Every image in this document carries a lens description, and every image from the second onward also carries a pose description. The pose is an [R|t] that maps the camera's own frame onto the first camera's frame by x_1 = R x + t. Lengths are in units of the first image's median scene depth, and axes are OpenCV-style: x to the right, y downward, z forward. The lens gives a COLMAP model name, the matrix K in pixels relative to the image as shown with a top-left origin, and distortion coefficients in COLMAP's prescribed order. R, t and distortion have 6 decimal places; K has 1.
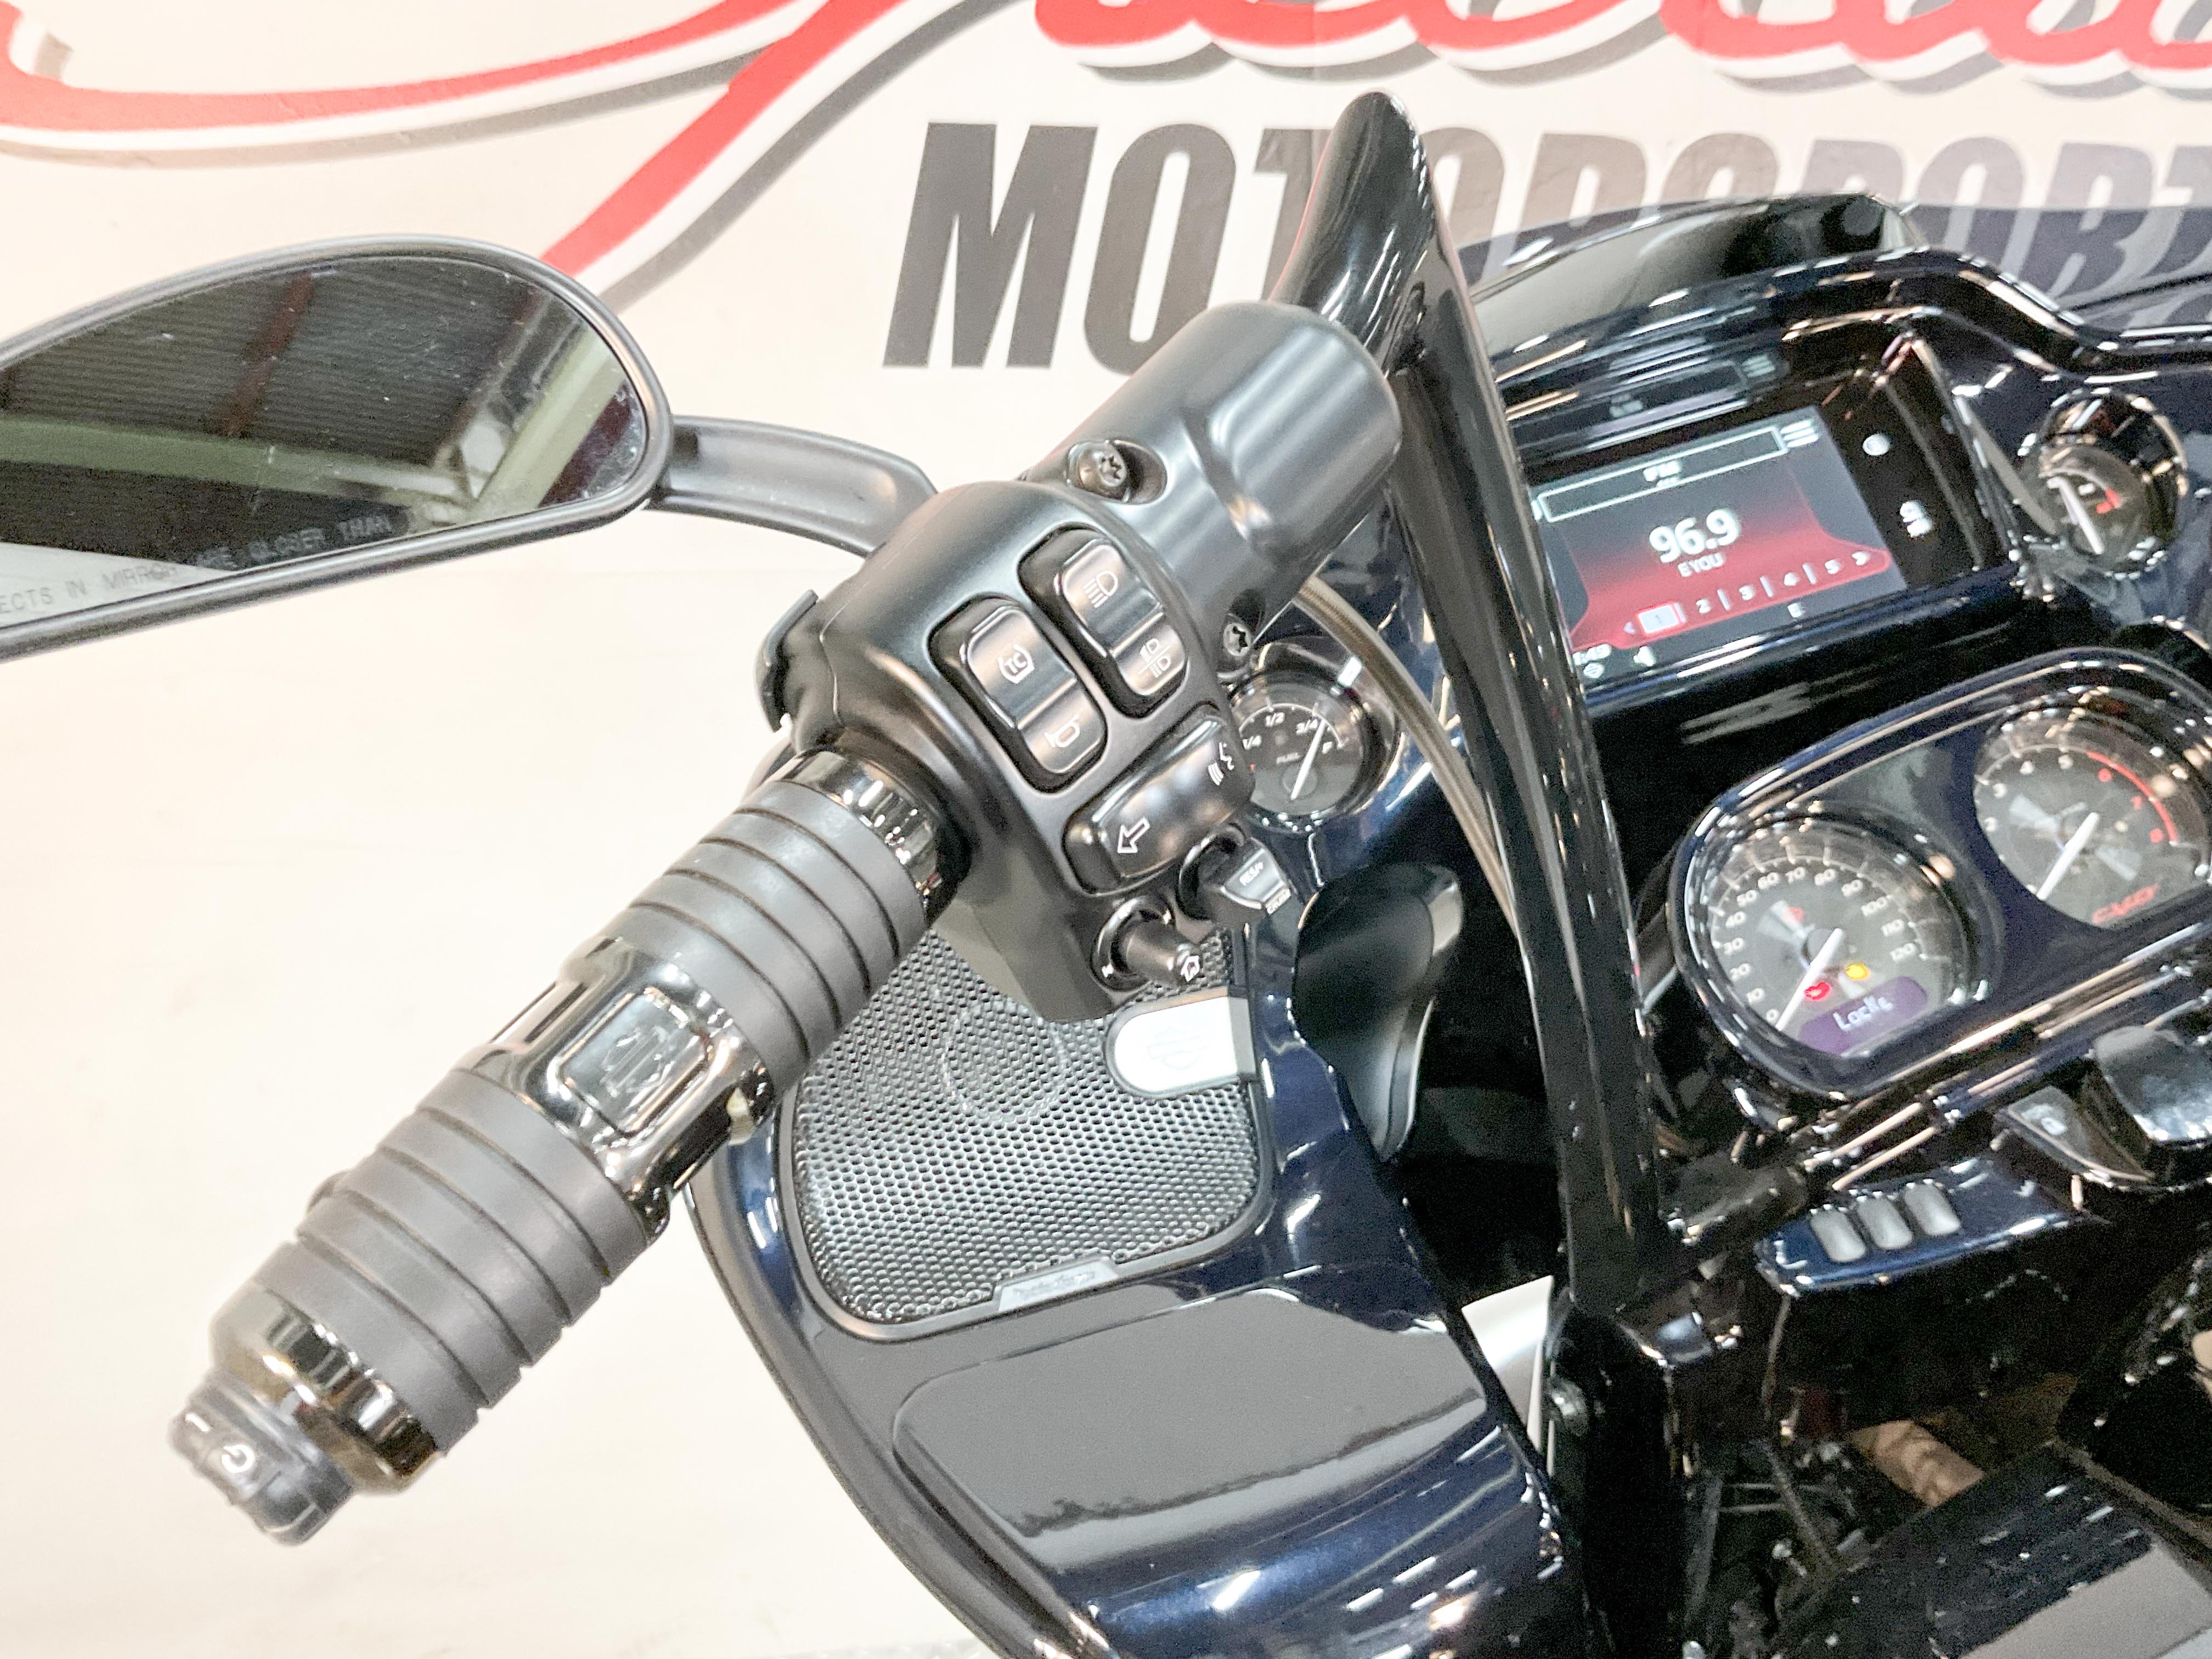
lens RADIAL K [[2014.0, 0, 1106.2], [0, 2014.0, 832.3], [0, 0, 1]] dist [0.008730, -0.022879]
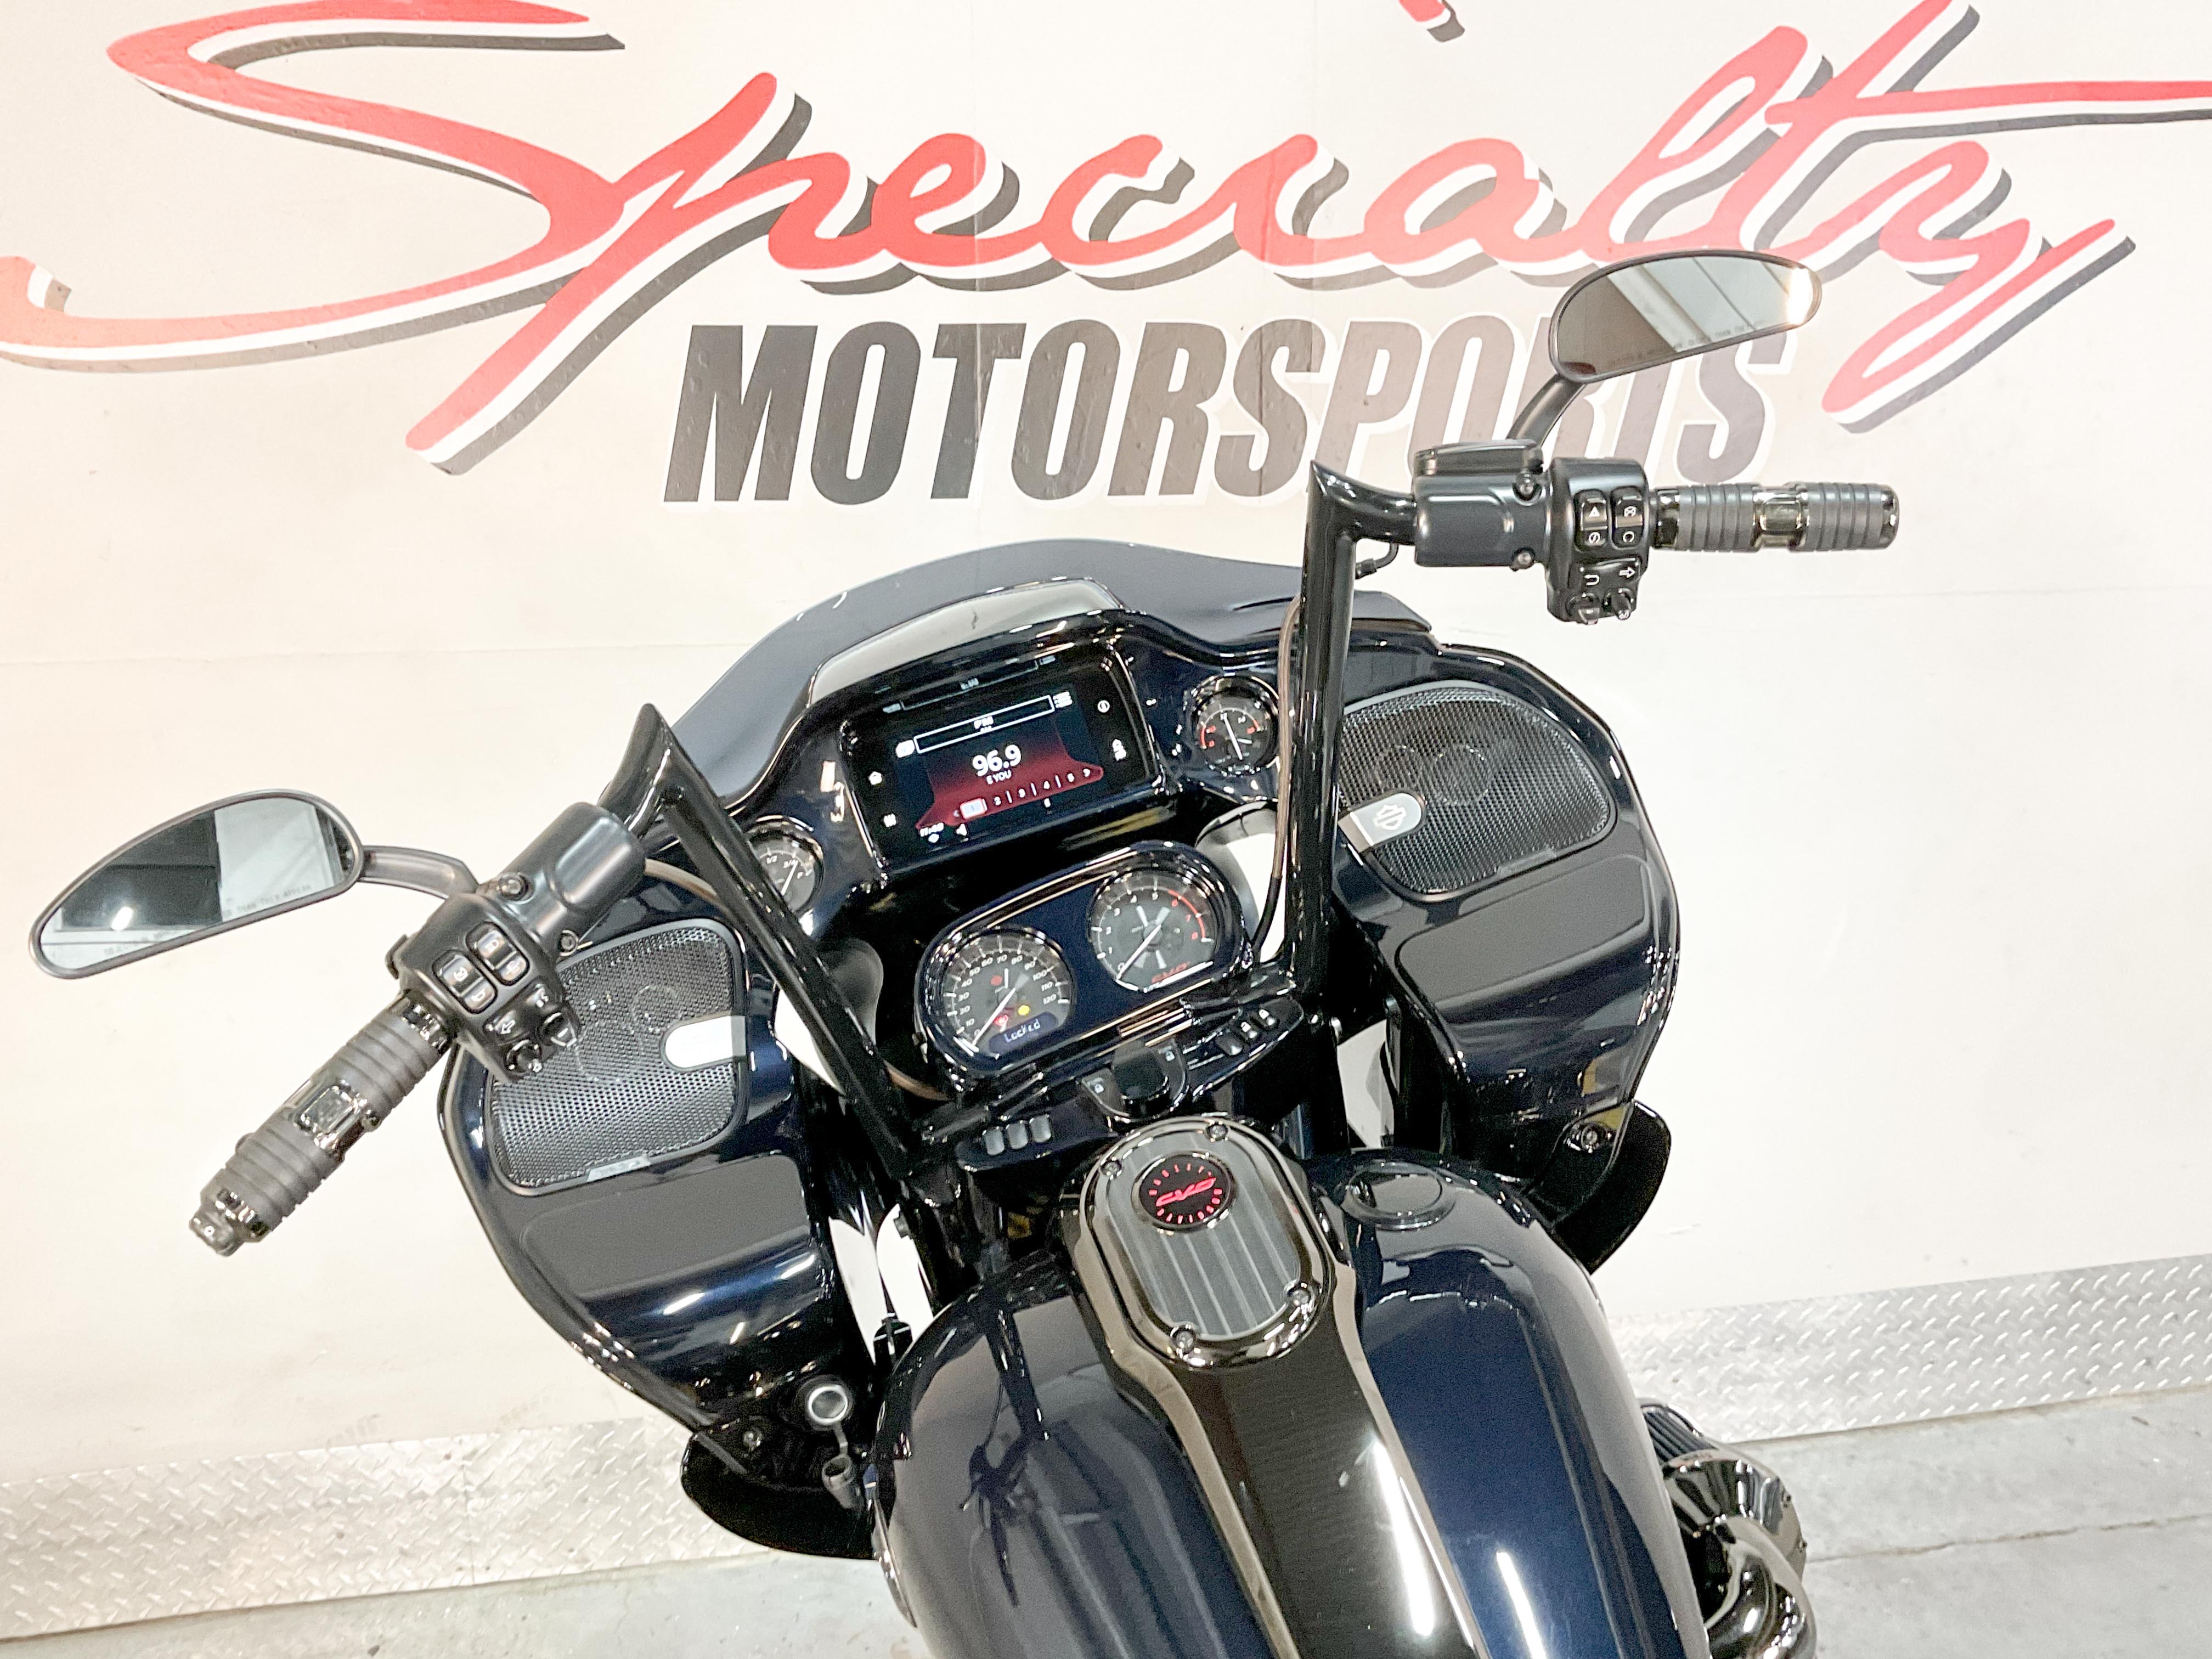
lens RADIAL K [[1992.6, 0, 1101.3], [0, 1992.6, 830.1], [0, 0, 1]] dist [0.011424, -0.046735]
pose [[0.999924, -0.003974, 0.011711, 0.367510], [0.003161, 0.997635, 0.068657, -0.209345], [-0.011956, -0.068615, 0.997572, -0.823259]]
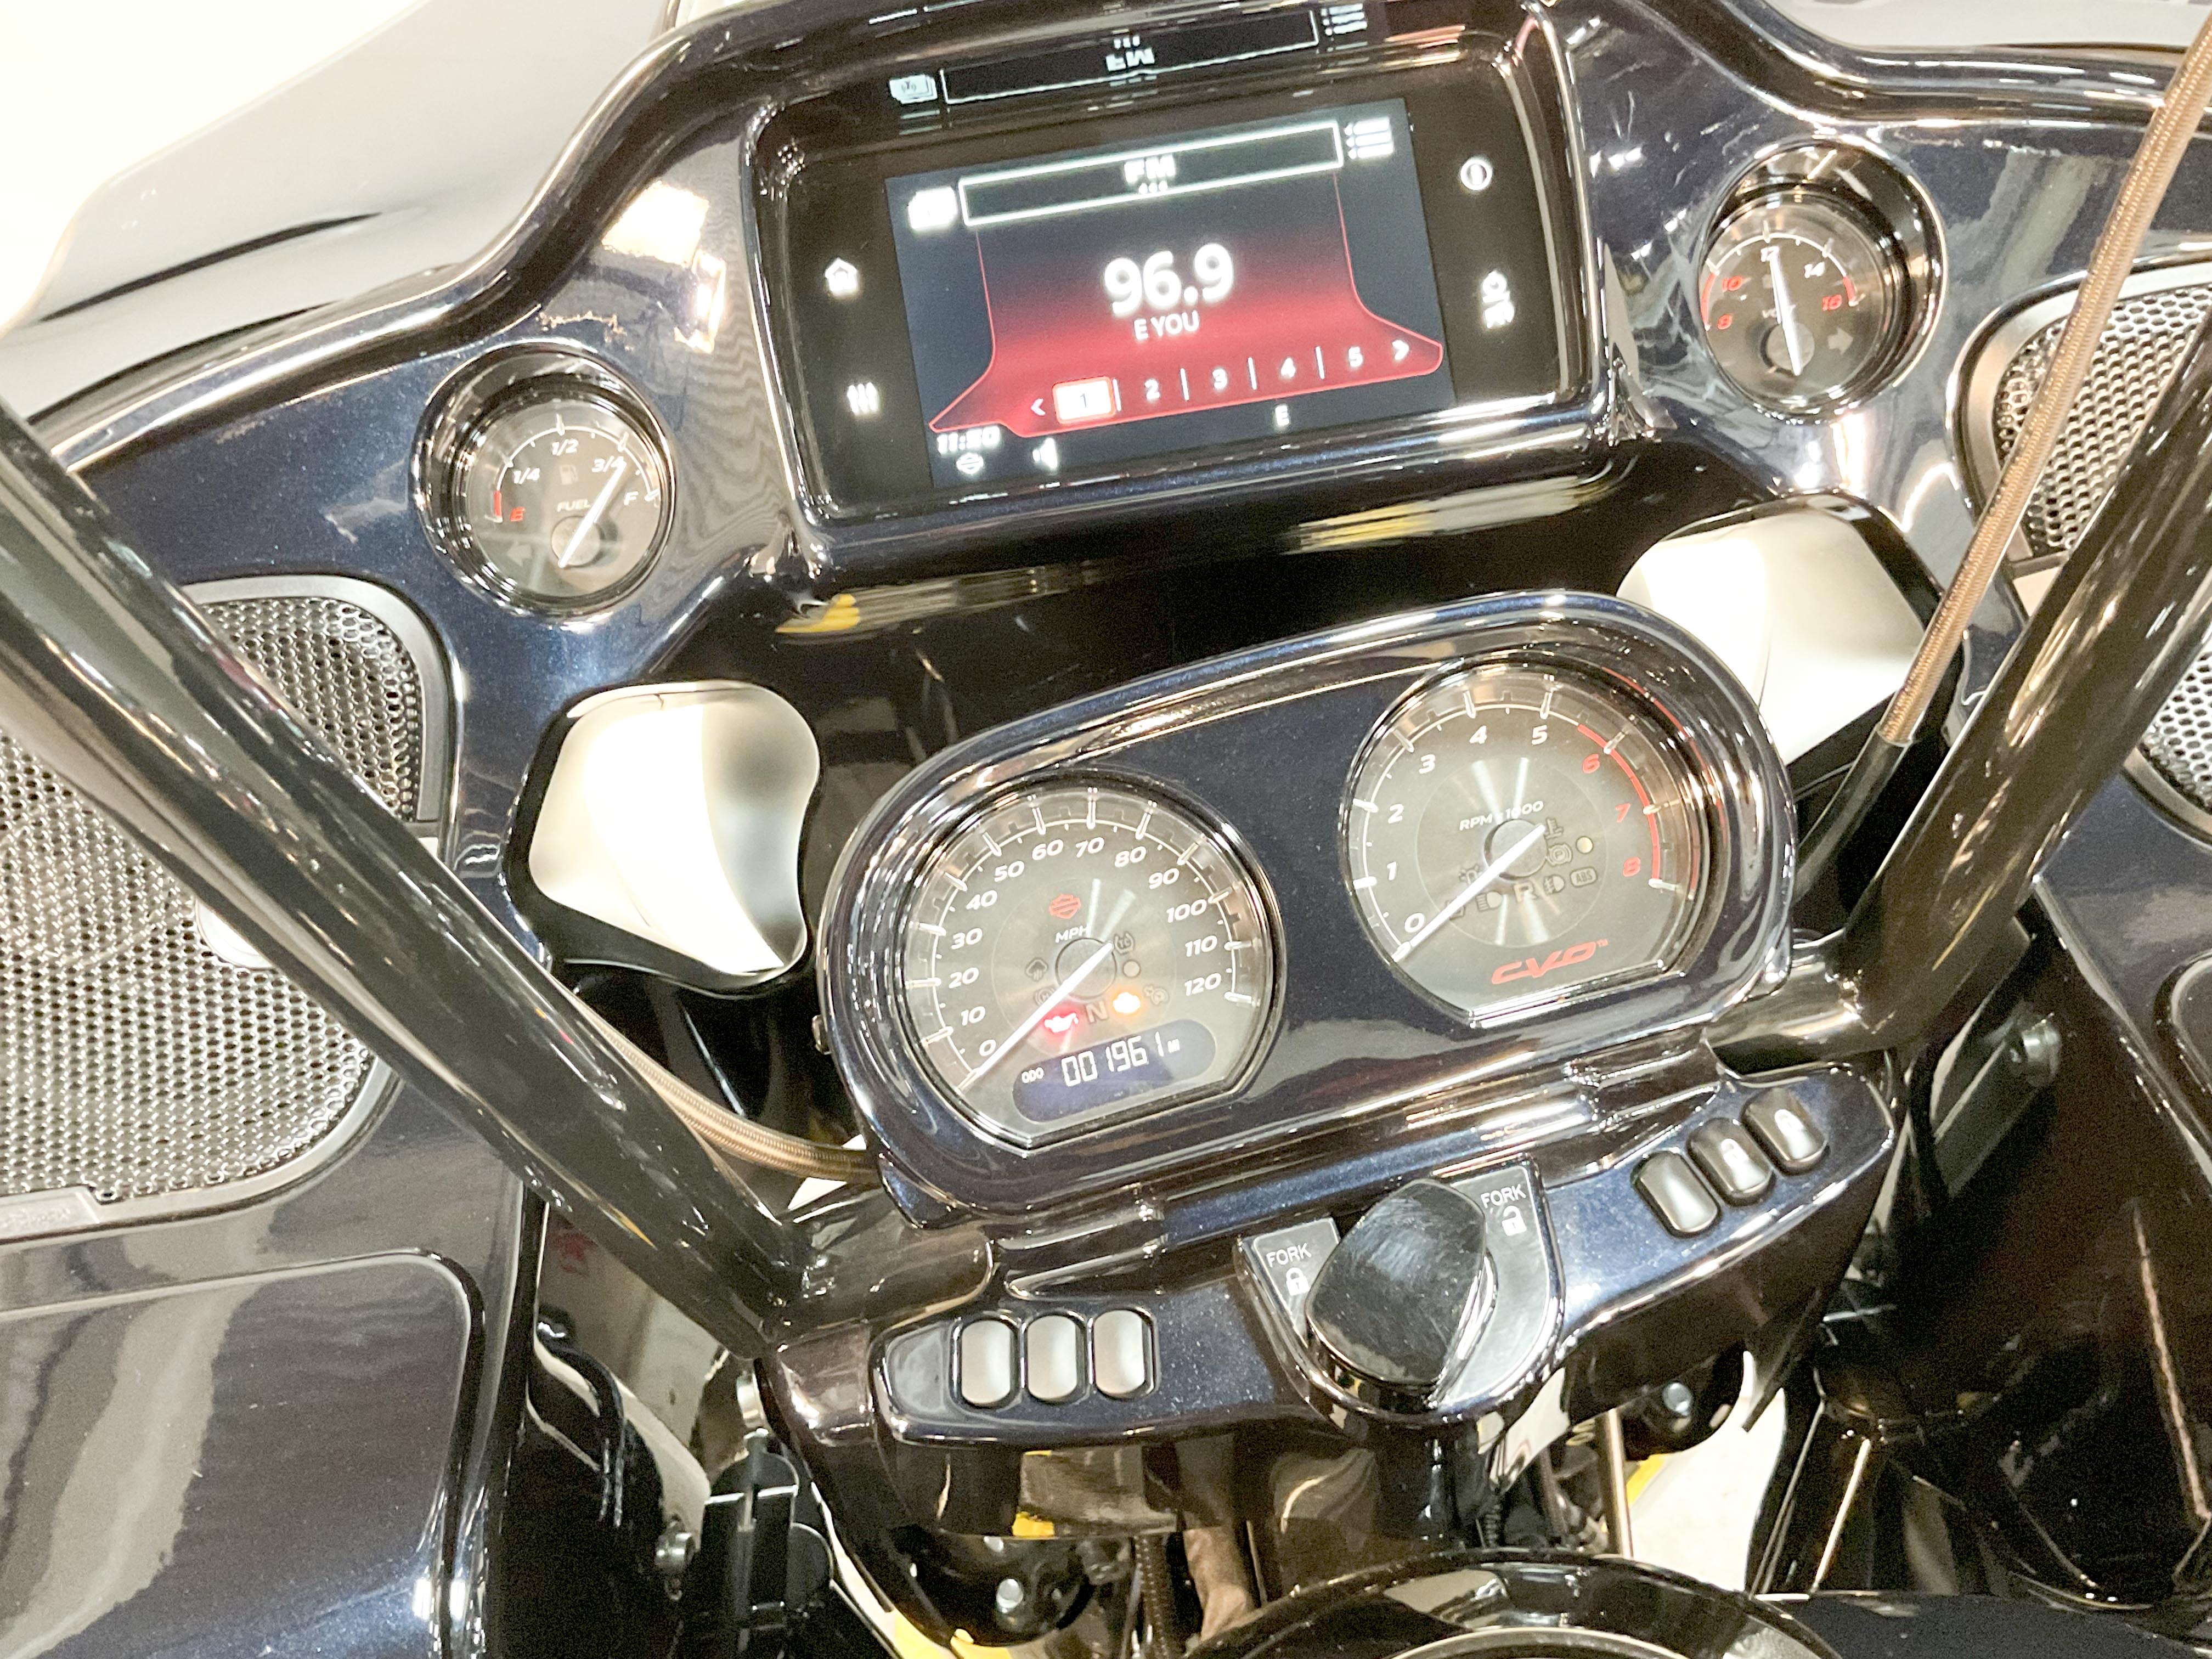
lens RADIAL K [[2014.0, 0, 1106.2], [0, 2014.0, 832.3], [0, 0, 1]] dist [0.008730, -0.022879]
pose [[0.985877, 0.163585, -0.035868, 0.328225], [-0.145900, 0.944106, 0.295595, -0.170094], [0.082218, -0.286187, 0.954640, 0.289481]]
